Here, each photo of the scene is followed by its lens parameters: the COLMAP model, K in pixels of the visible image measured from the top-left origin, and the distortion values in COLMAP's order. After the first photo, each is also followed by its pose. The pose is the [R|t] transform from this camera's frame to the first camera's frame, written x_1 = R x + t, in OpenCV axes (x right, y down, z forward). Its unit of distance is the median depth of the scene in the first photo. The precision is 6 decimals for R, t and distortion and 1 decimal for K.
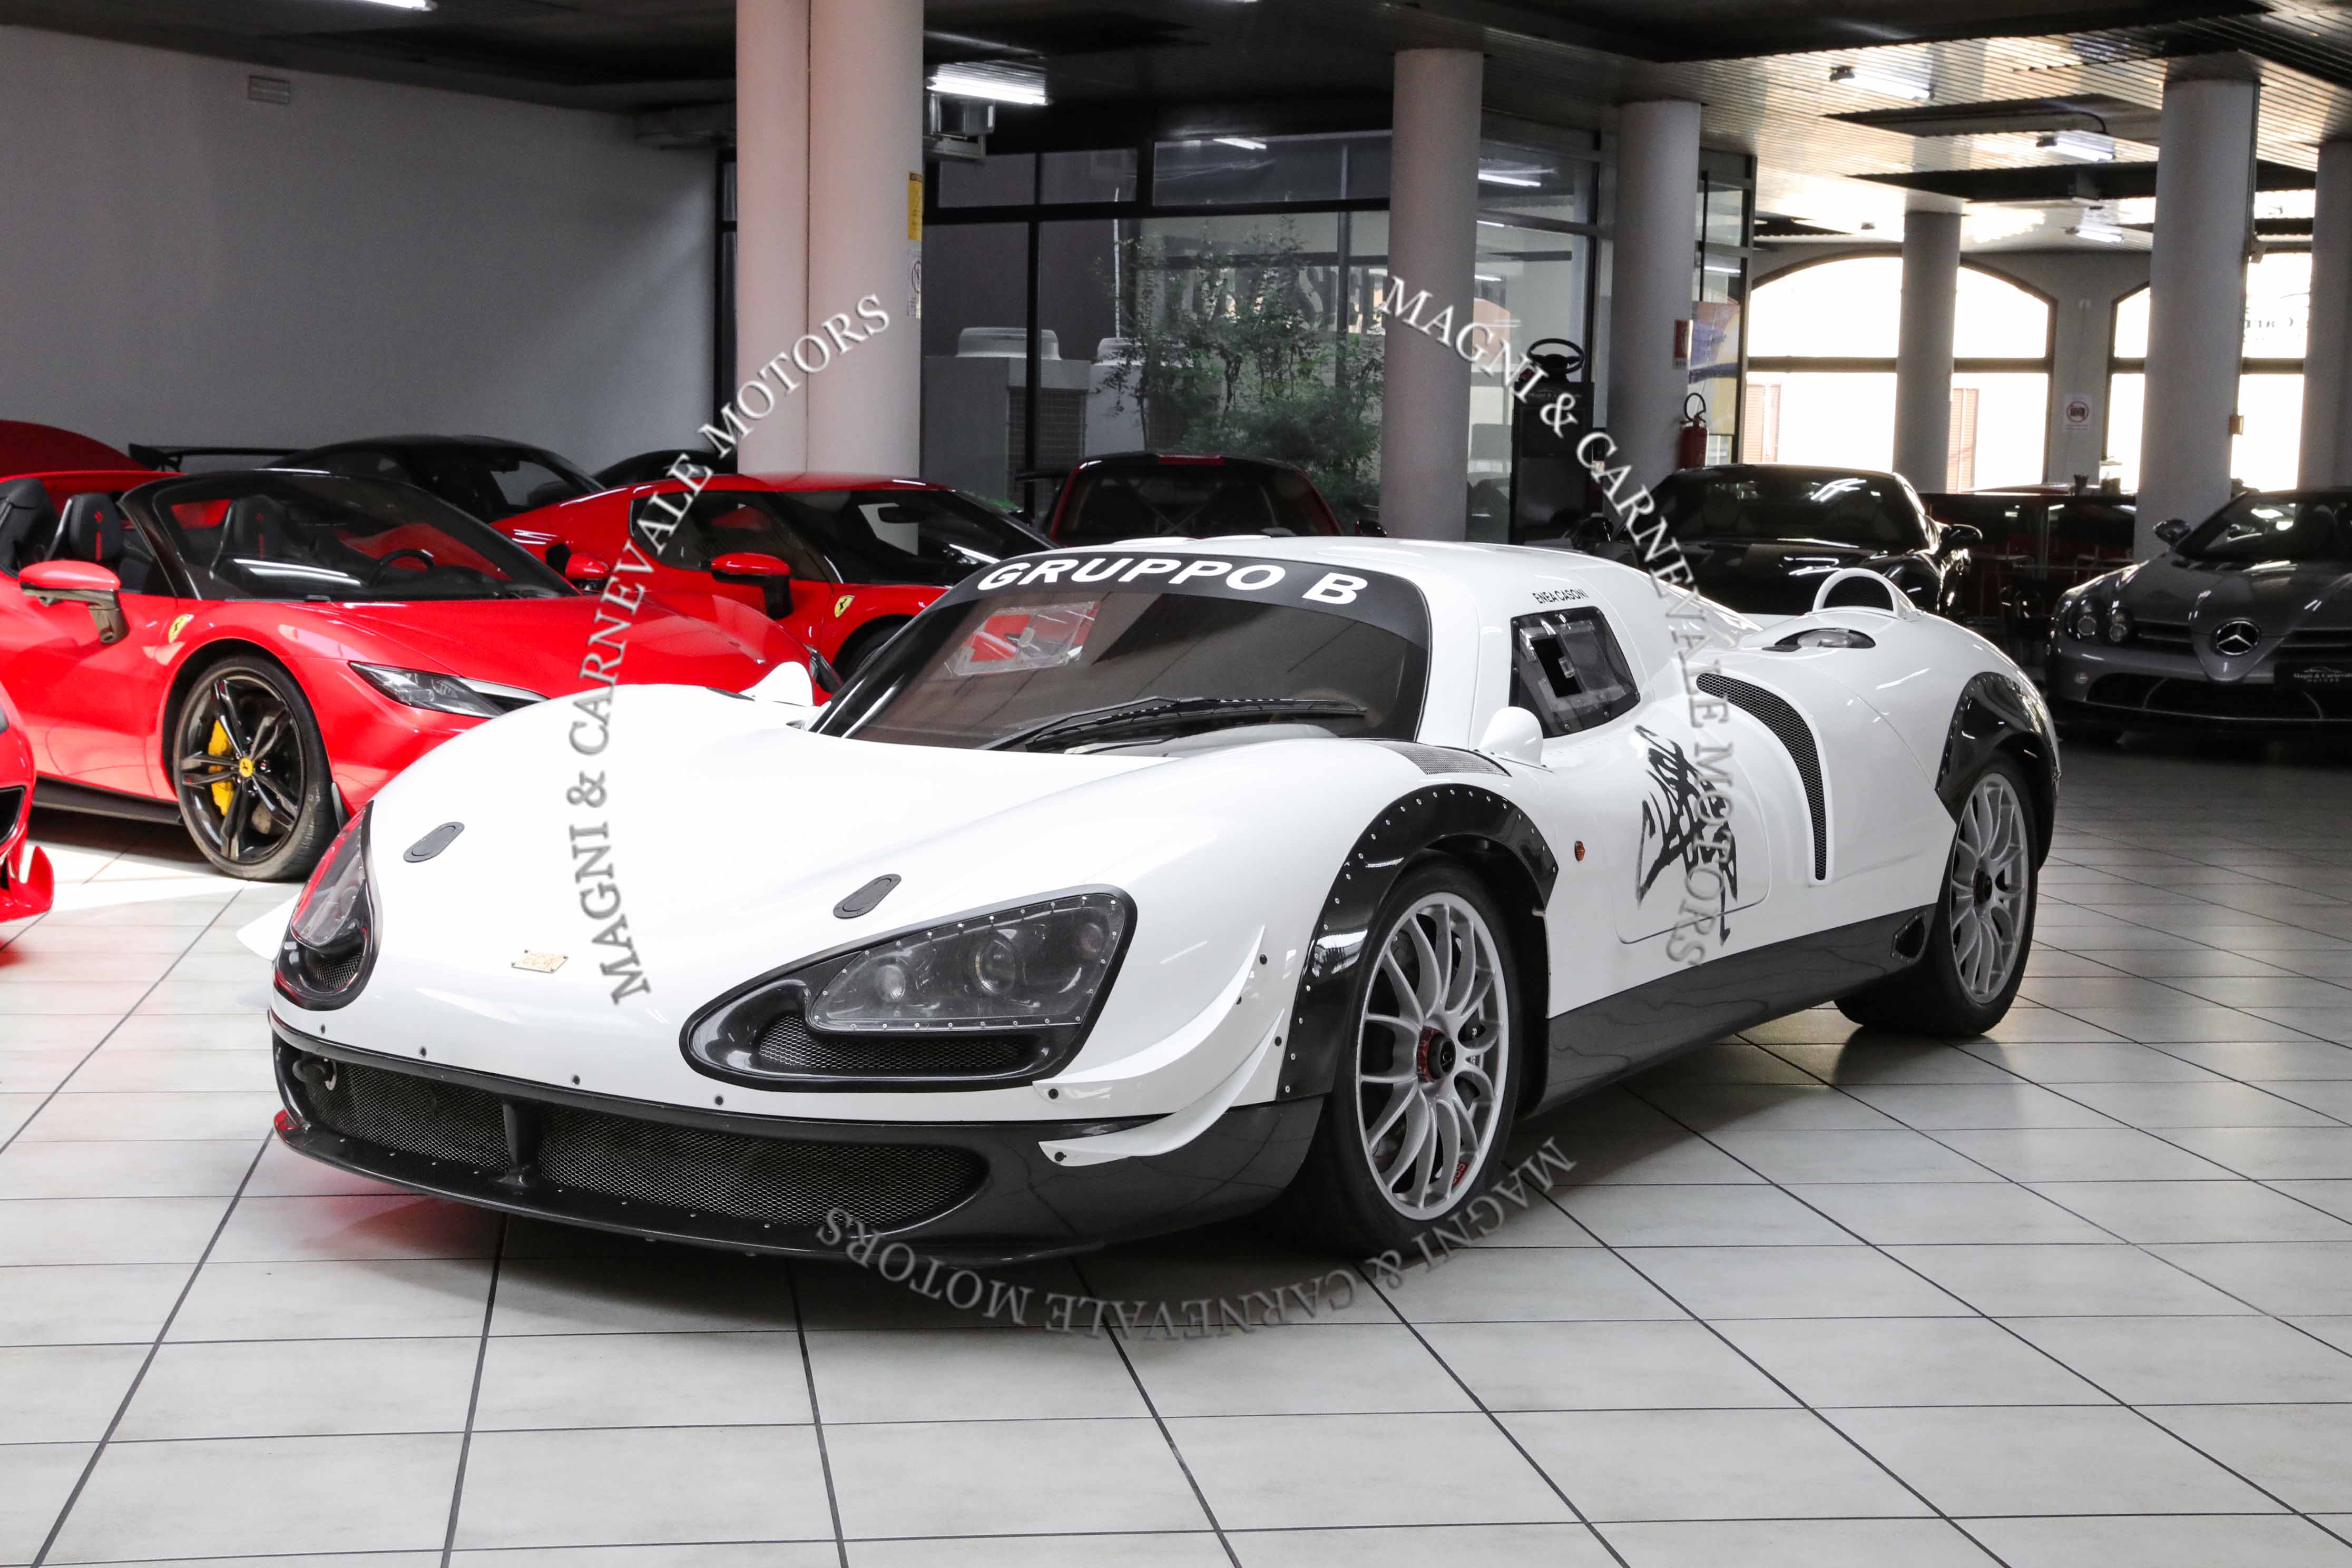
lens RADIAL K [[3174.8, 0, 1067.3], [0, 3174.8, 785.7], [0, 0, 1]] dist [0.097945, 0.000292]
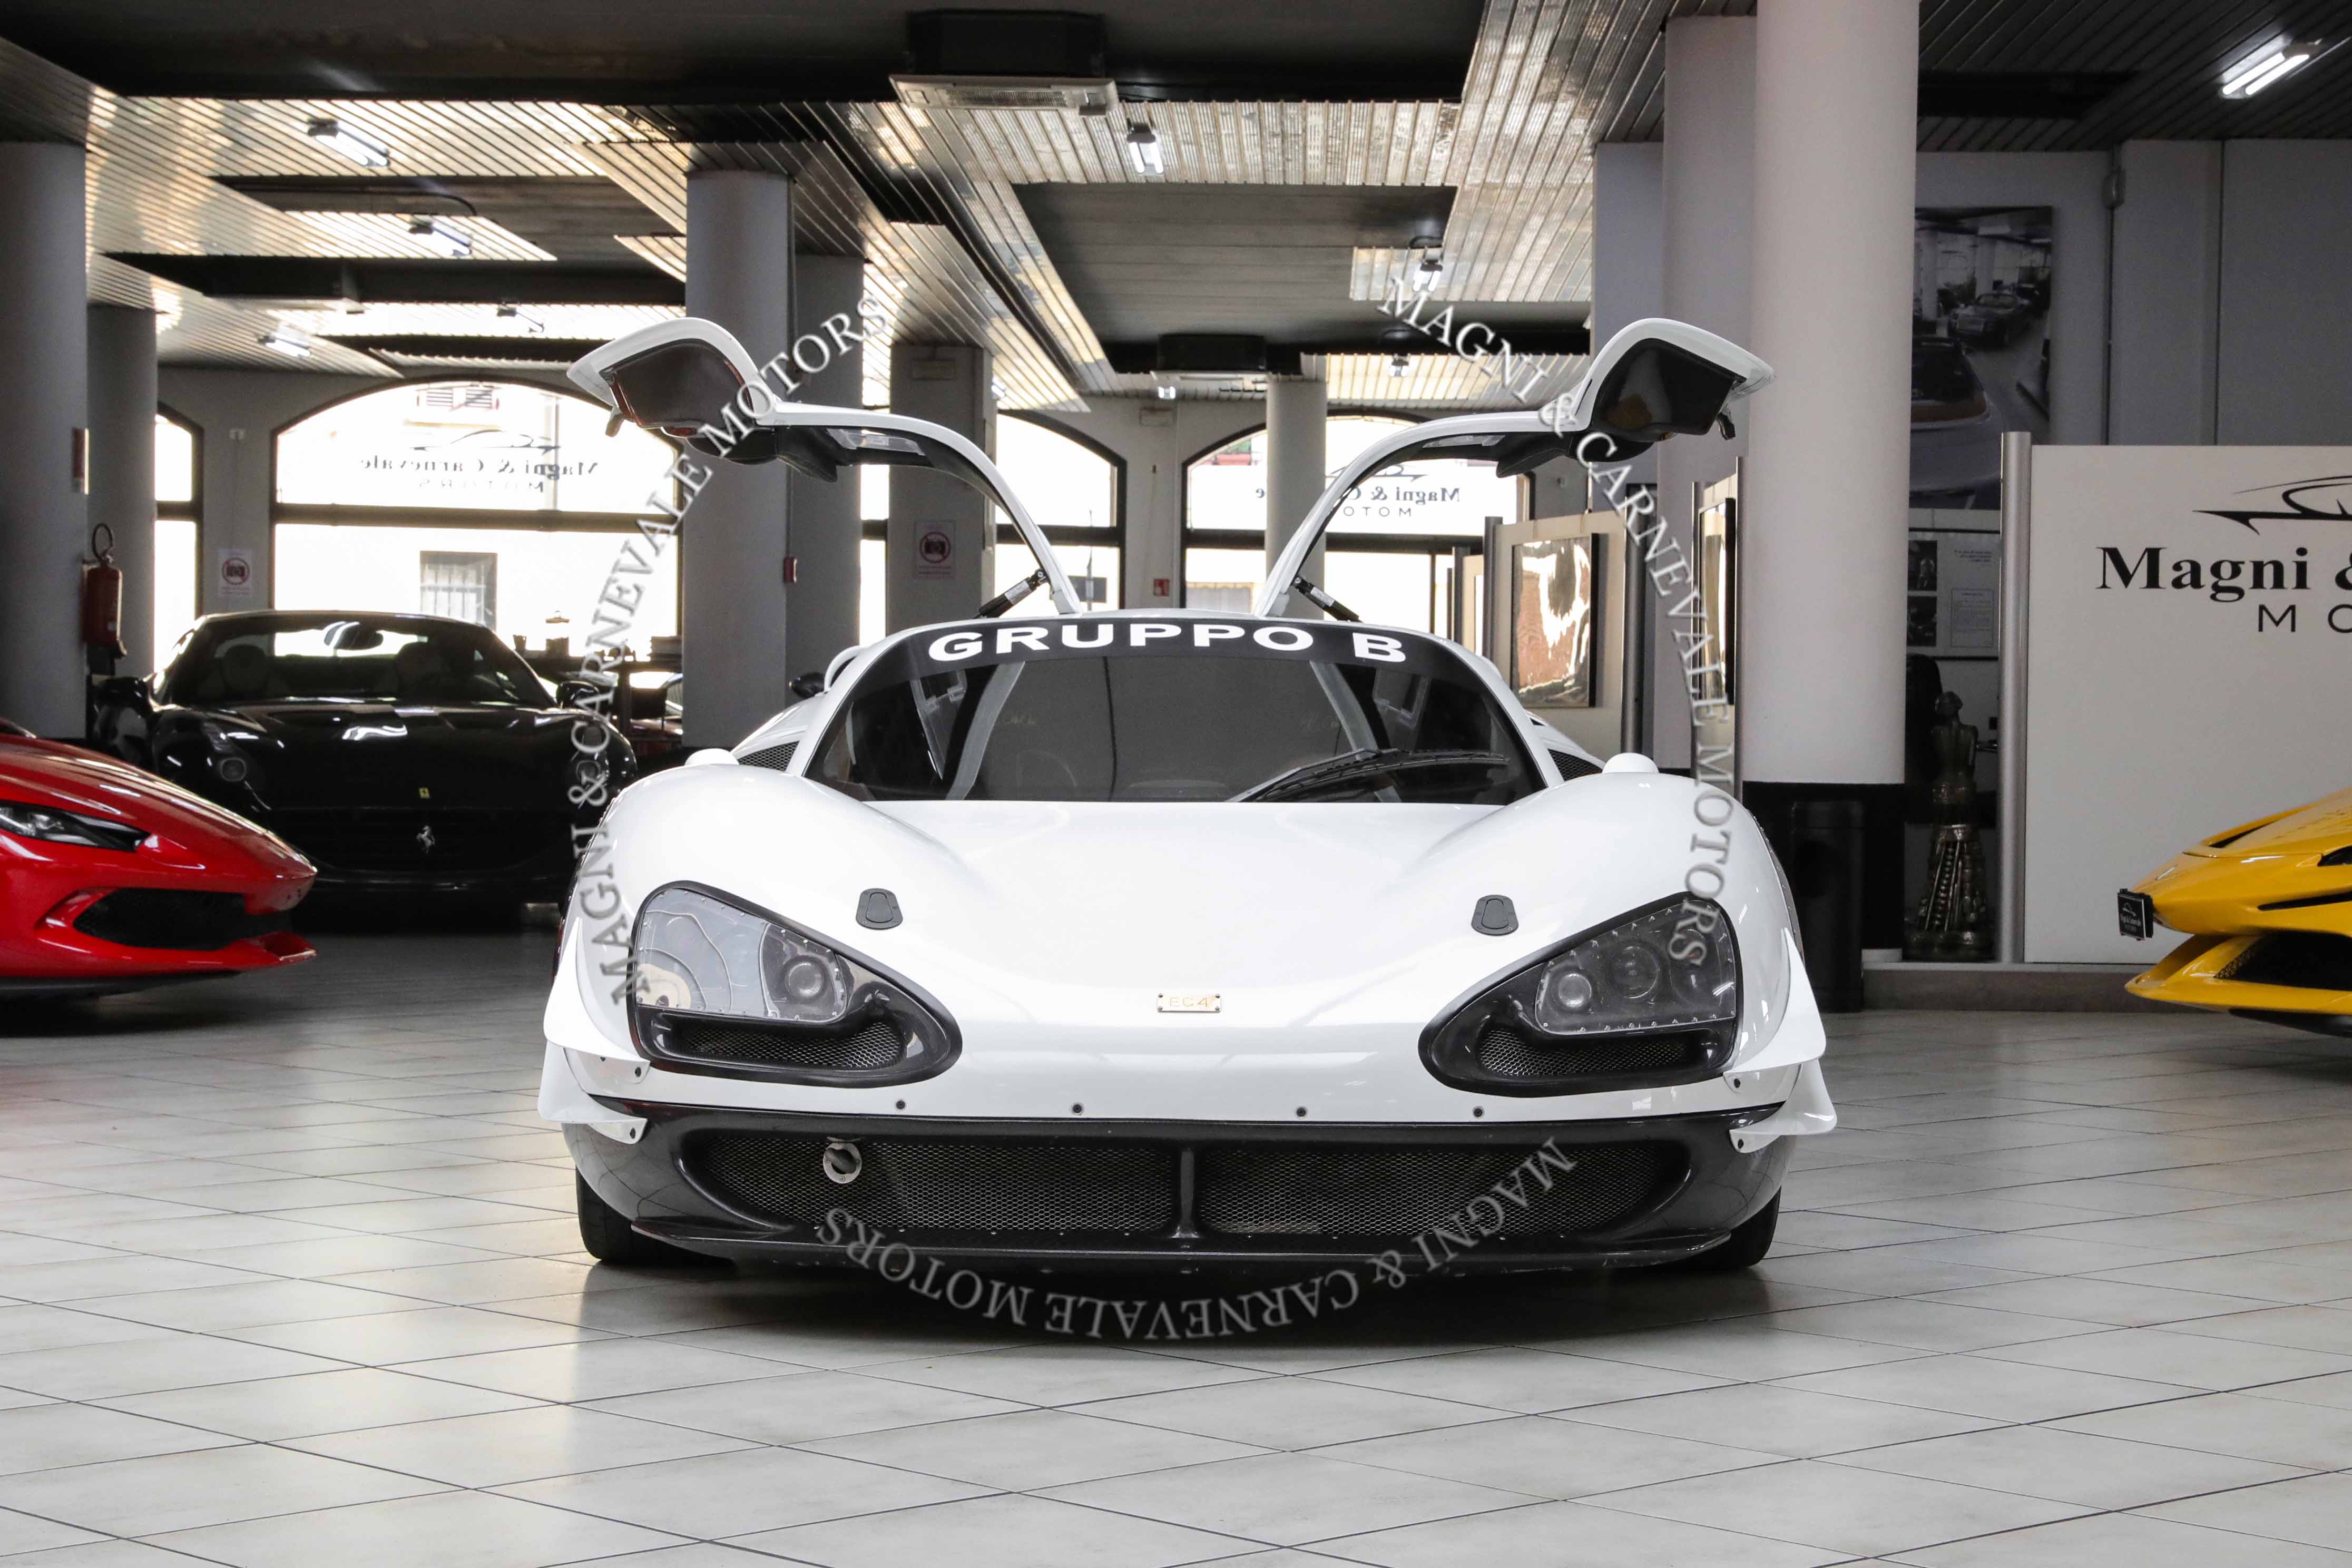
lens RADIAL K [[4478.3, 0, 1208.5], [0, 4478.3, 777.5], [0, 0, 1]] dist [0.142030, 0.190814]
pose [[0.808810, -0.023120, 0.587616, -0.318203], [0.068204, 0.996172, -0.054682, 0.020620], [-0.584102, 0.084305, 0.807290, -0.031863]]
